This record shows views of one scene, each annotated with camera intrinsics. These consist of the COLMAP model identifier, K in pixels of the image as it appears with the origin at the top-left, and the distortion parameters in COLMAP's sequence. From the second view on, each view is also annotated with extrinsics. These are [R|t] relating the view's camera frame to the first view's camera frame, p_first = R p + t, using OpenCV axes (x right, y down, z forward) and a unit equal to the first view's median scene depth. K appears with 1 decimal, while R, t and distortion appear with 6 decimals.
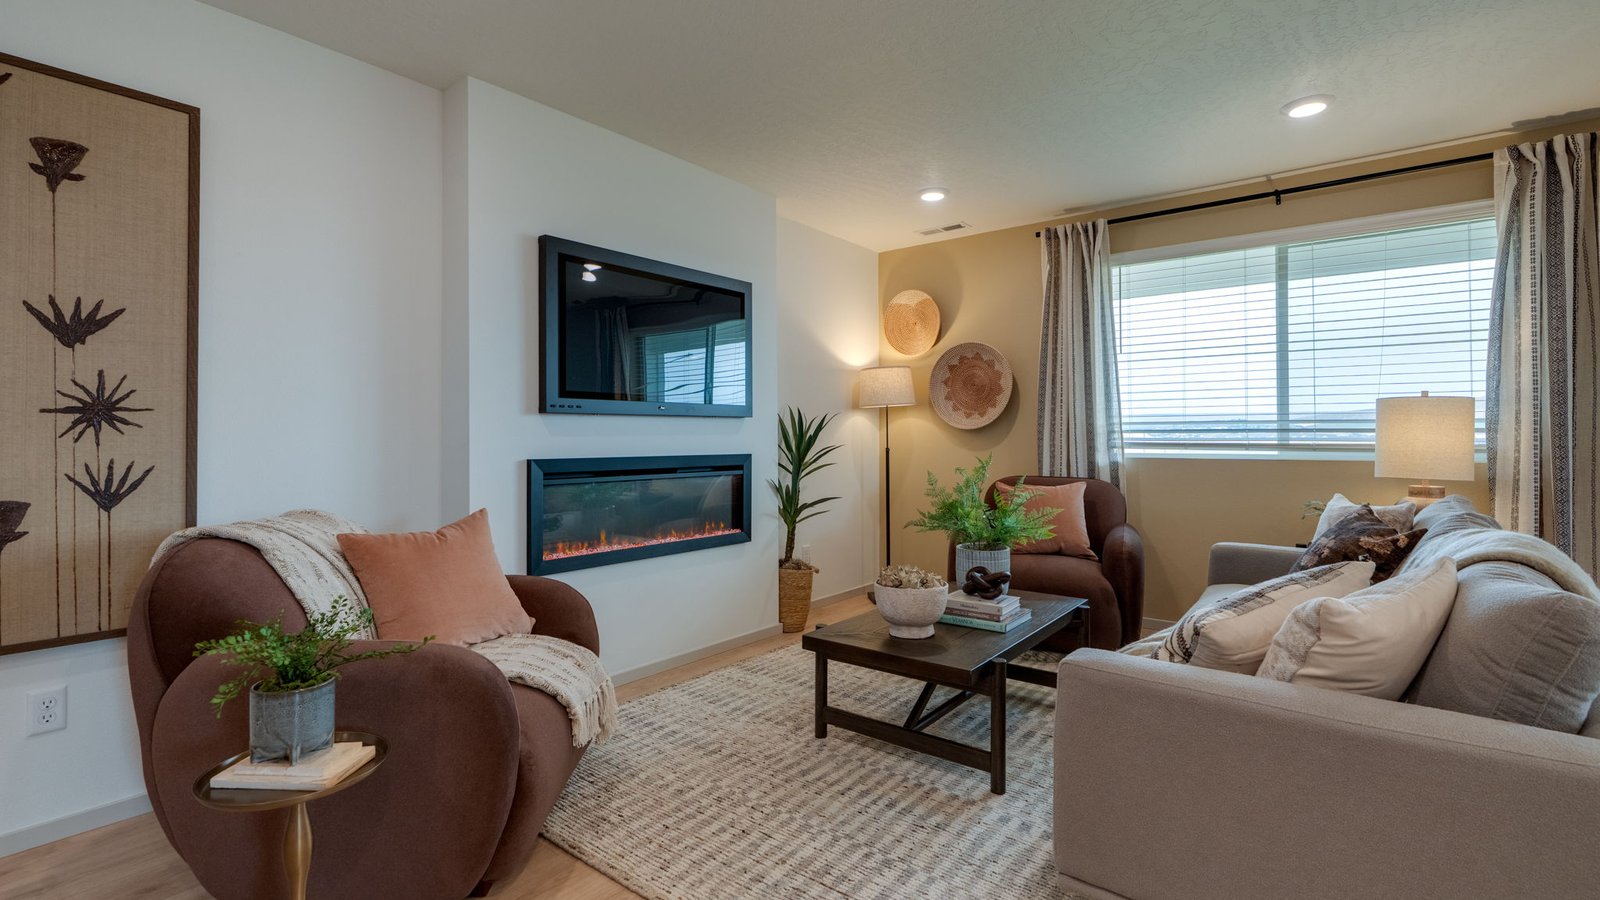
lens RADIAL K [[722.2, 0, 809.8], [0, 722.2, 435.1], [0, 0, 1]] dist [-0.007646, 0.001849]
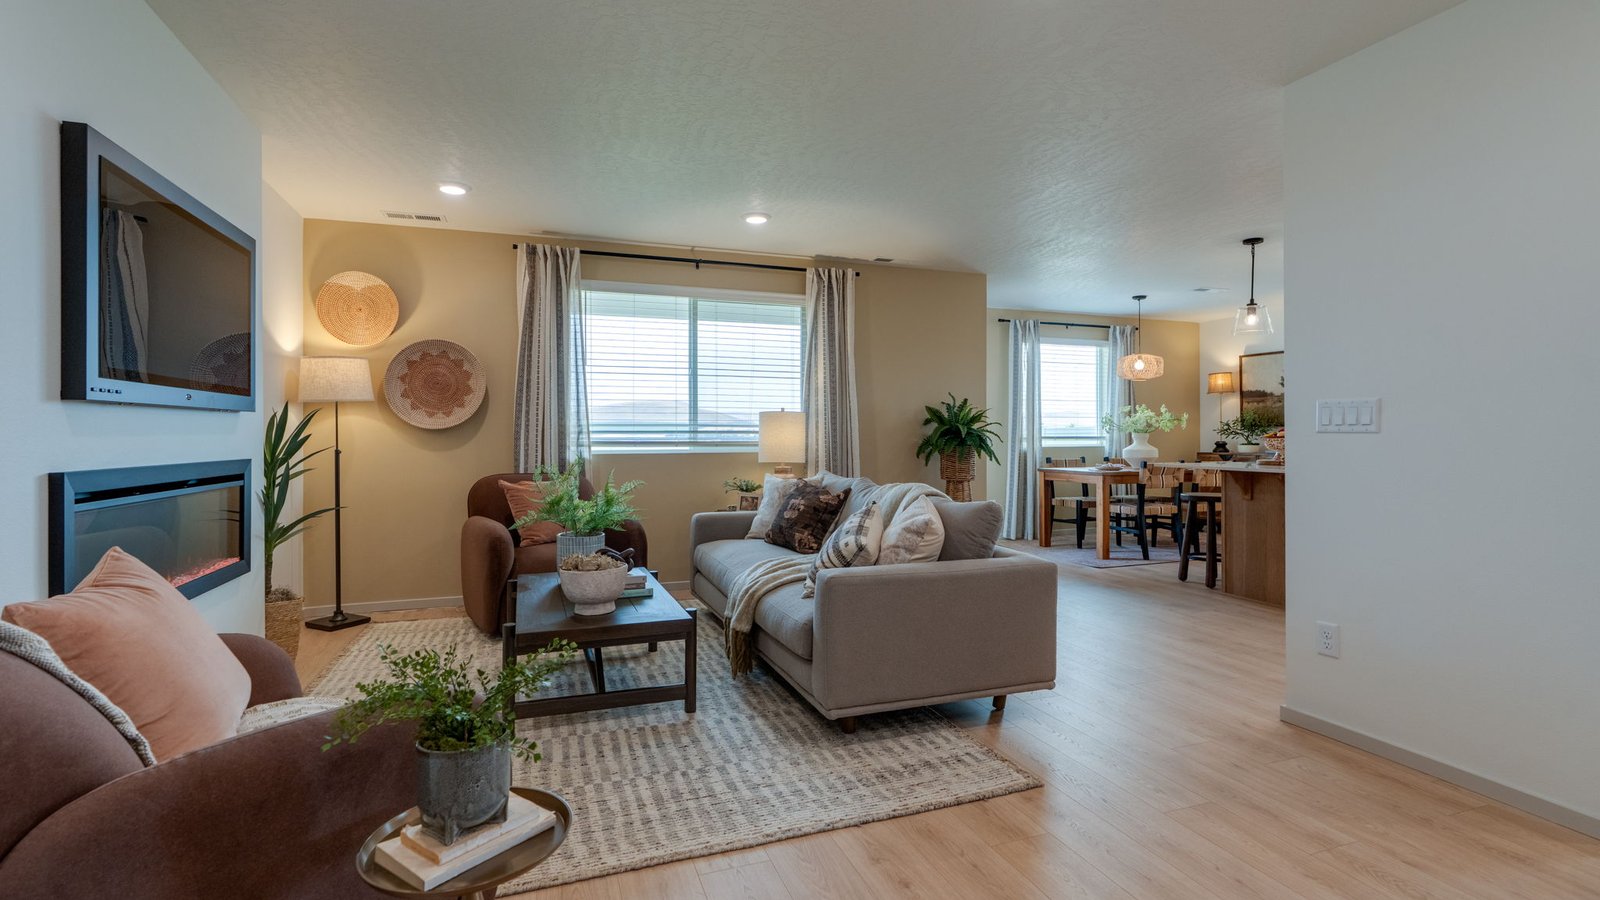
lens RADIAL K [[722.2, 0, 804.0], [0, 722.2, 439.2], [0, 0, 1]] dist [-0.007646, 0.001849]
pose [[0.532411, -0.003725, 0.846478, -0.418376], [-0.000495, 0.999989, 0.004712, 0.001029], [-0.846486, -0.002928, 0.532403, 0.082559]]
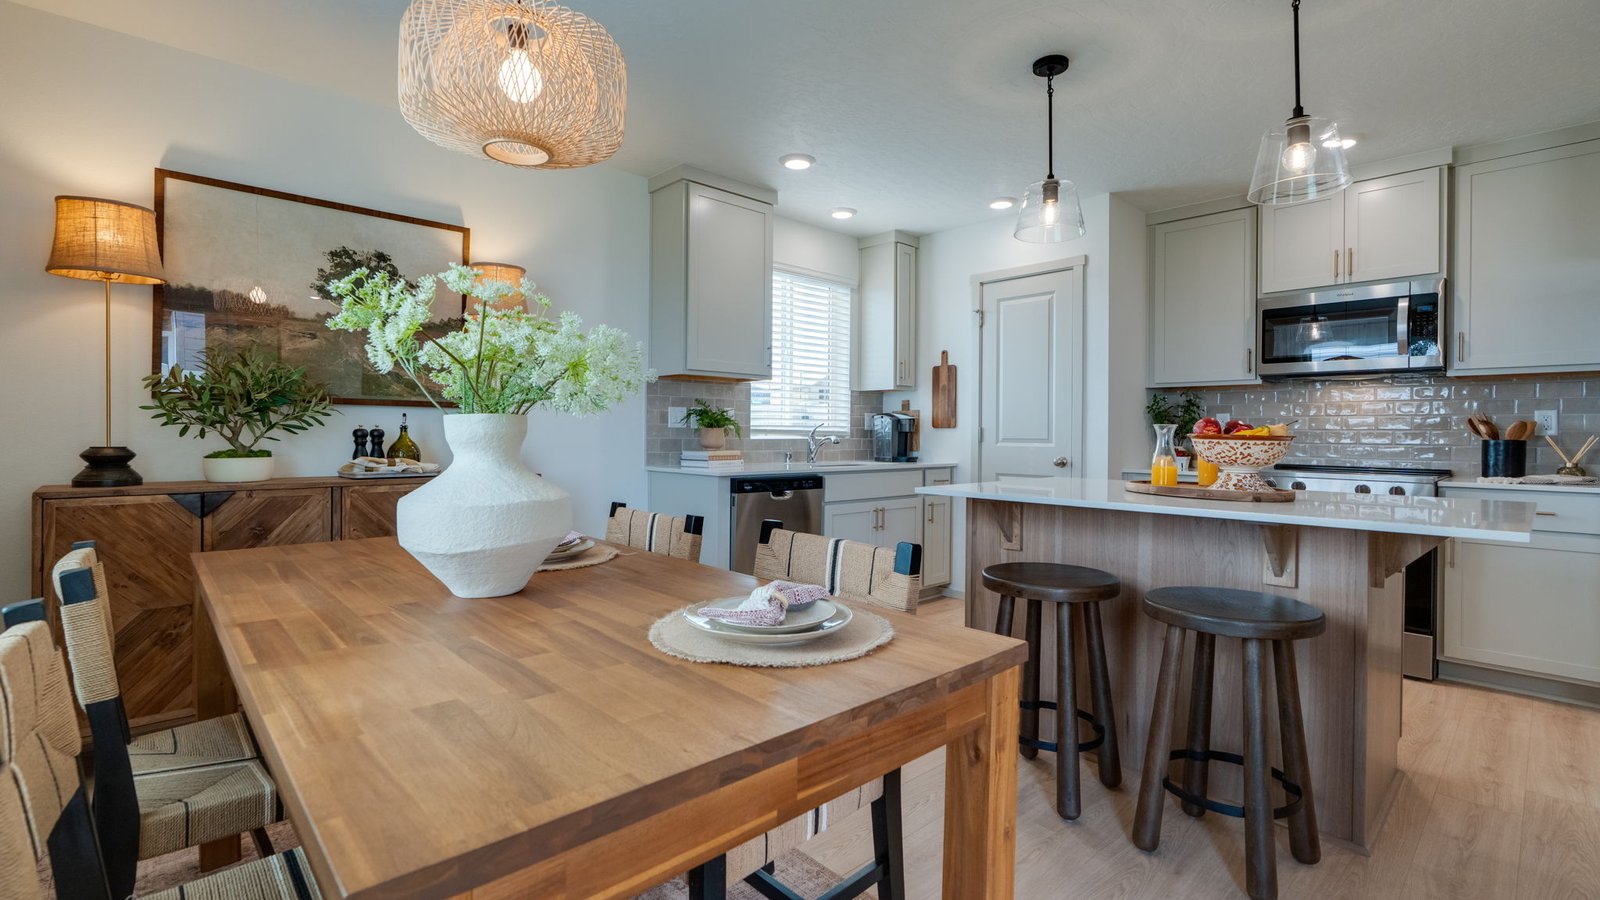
lens RADIAL K [[722.2, 0, 791.5], [0, 722.2, 432.9], [0, 0, 1]] dist [-0.007646, 0.001849]
pose [[-0.988538, -0.006172, 0.150844, 1.439541], [-0.006480, 0.999978, -0.001550, 0.001793], [-0.150831, -0.002510, -0.988556, 0.696634]]
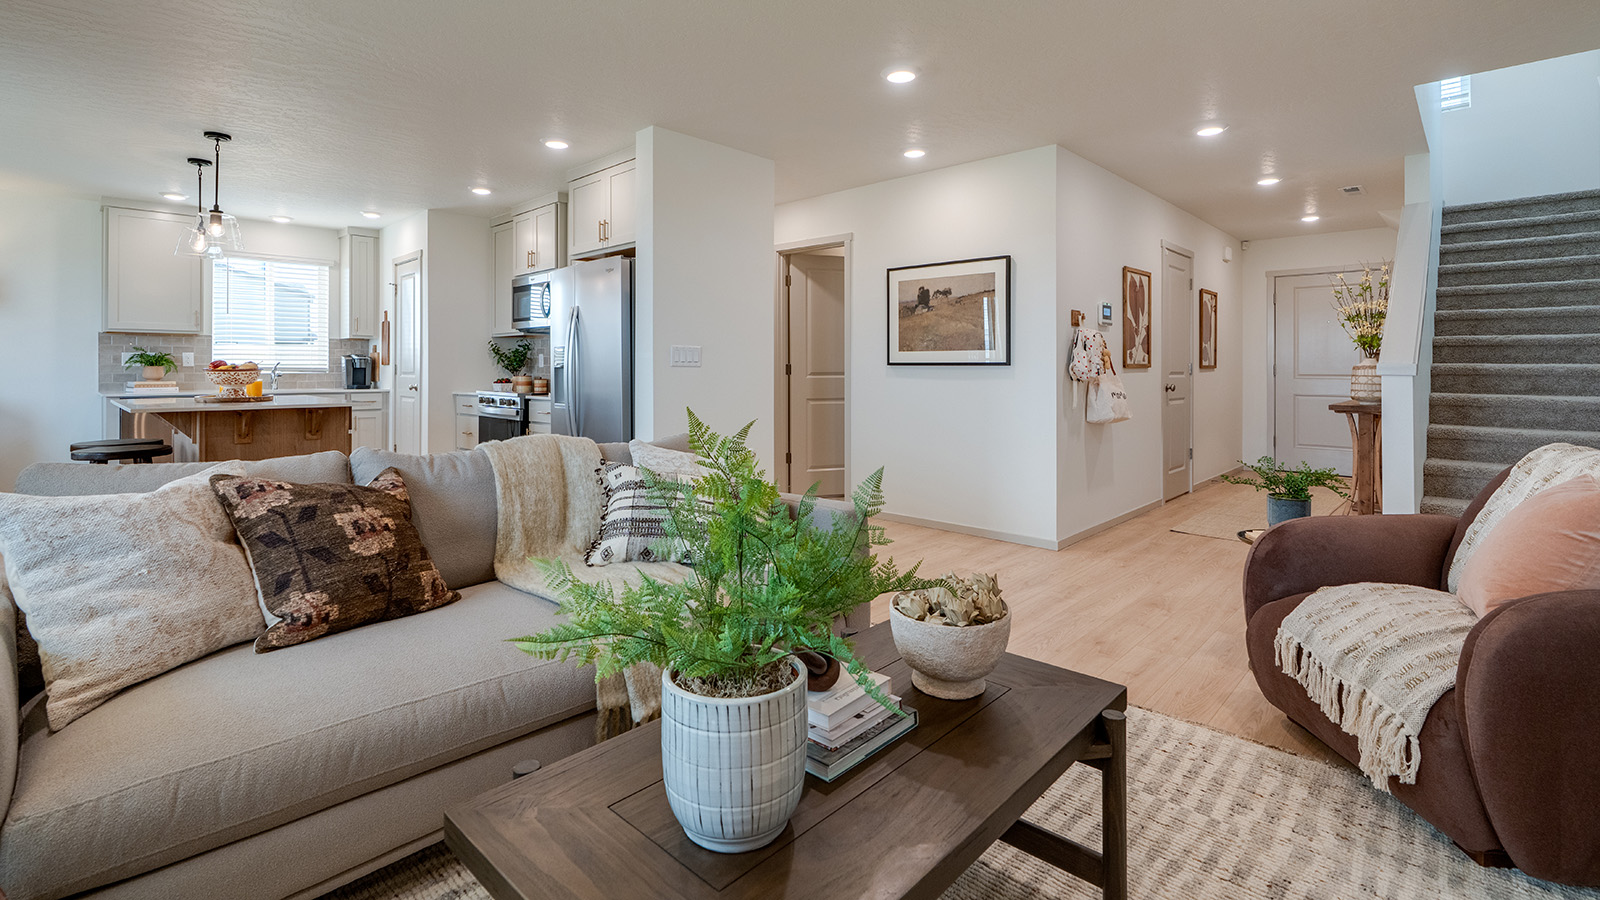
lens RADIAL K [[722.2, 0, 798.5], [0, 722.2, 365.9], [0, 0, 1]] dist [-0.007646, 0.001849]
pose [[-0.994810, 0.001503, 0.101743, 0.137305], [0.000914, 0.999983, -0.005836, 0.003331], [-0.101750, -0.005713, -0.994794, 1.096595]]
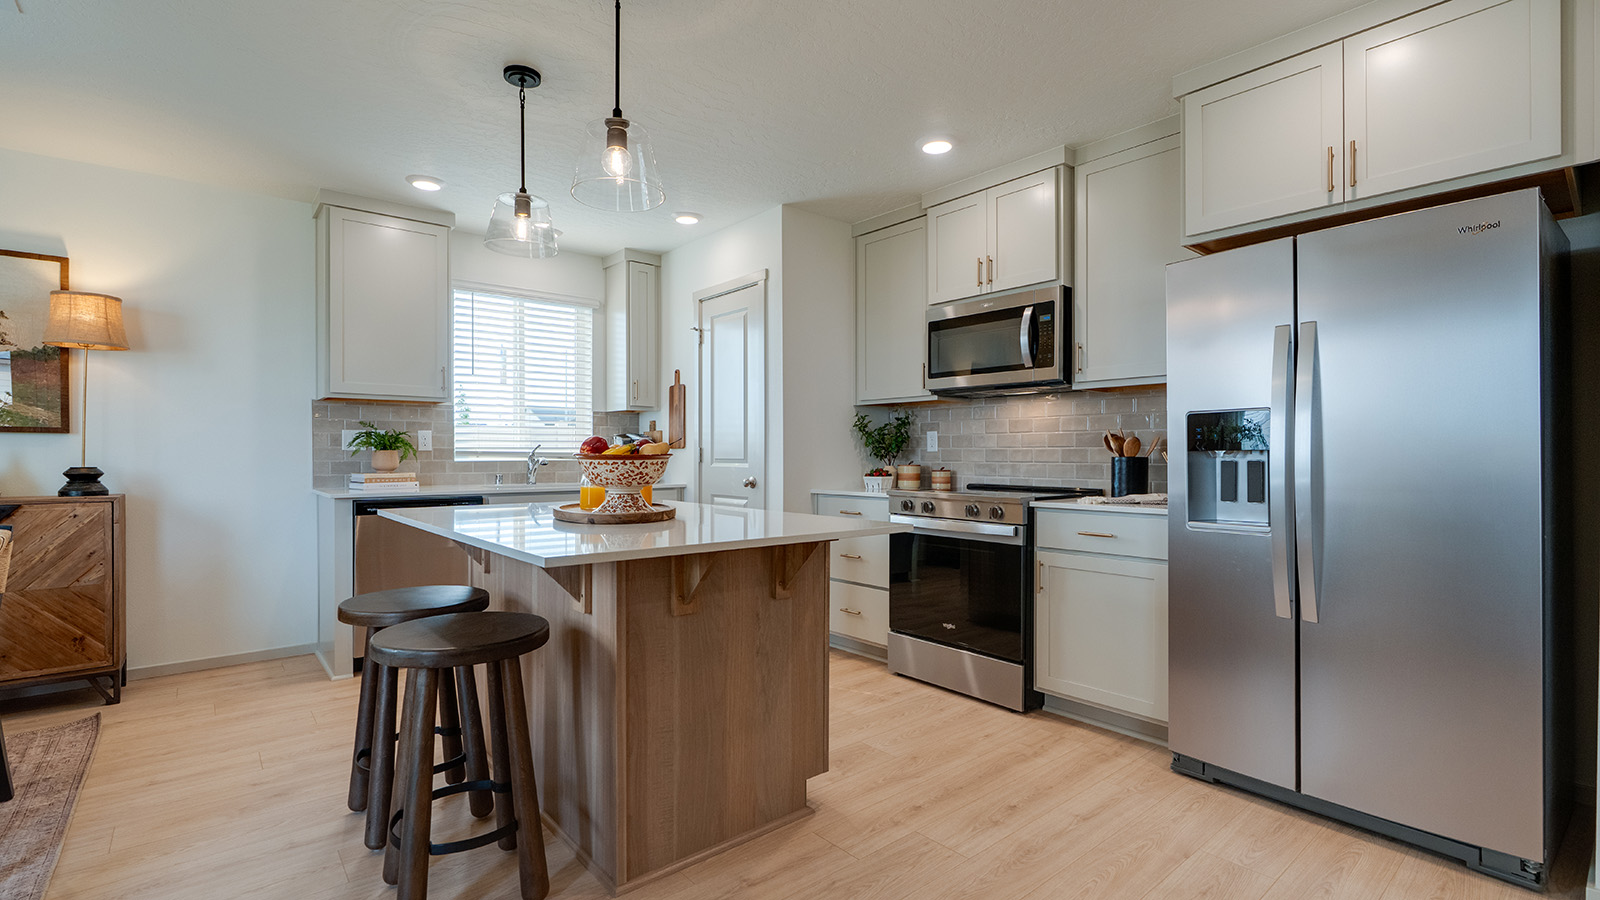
lens RADIAL K [[722.2, 0, 793.1], [0, 722.2, 458.4], [0, 0, 1]] dist [-0.007646, 0.001849]
pose [[-0.978274, 0.000187, 0.207316, 0.904091], [0.000982, 0.999993, 0.003732, 0.001980], [-0.207313, 0.003855, -0.978267, 0.581129]]
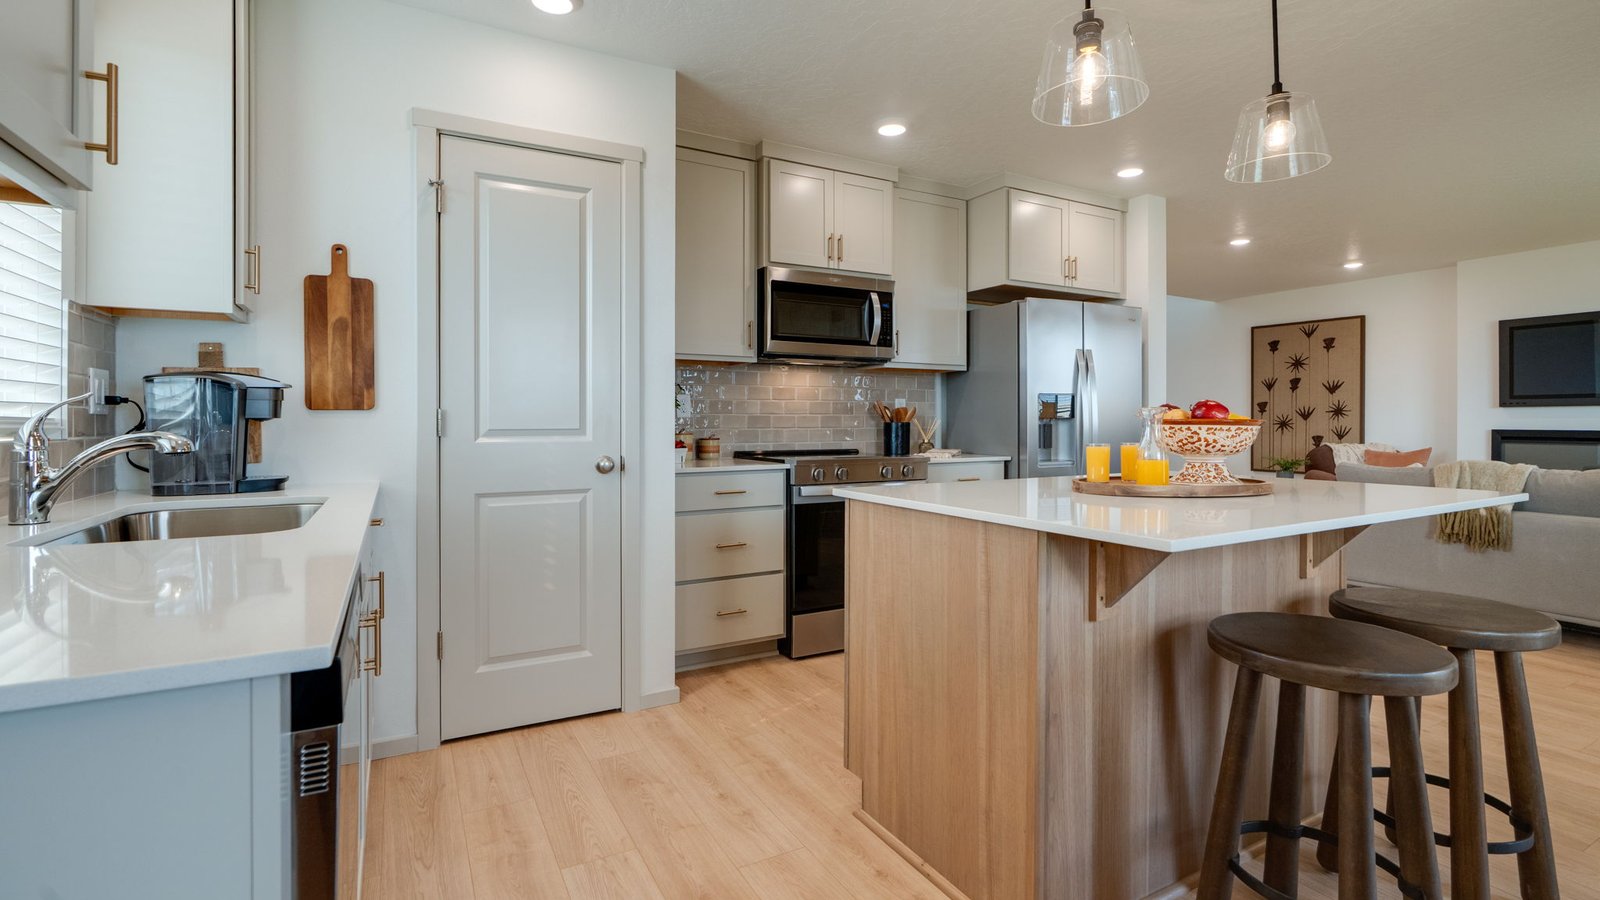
lens RADIAL K [[722.2, 0, 805.9], [0, 722.2, 422.5], [0, 0, 1]] dist [-0.007646, 0.001849]
pose [[-0.399894, 0.005376, -0.916546, 1.762765], [0.004248, 0.999983, 0.004012, -0.001061], [0.916552, -0.002289, -0.399910, -0.015132]]
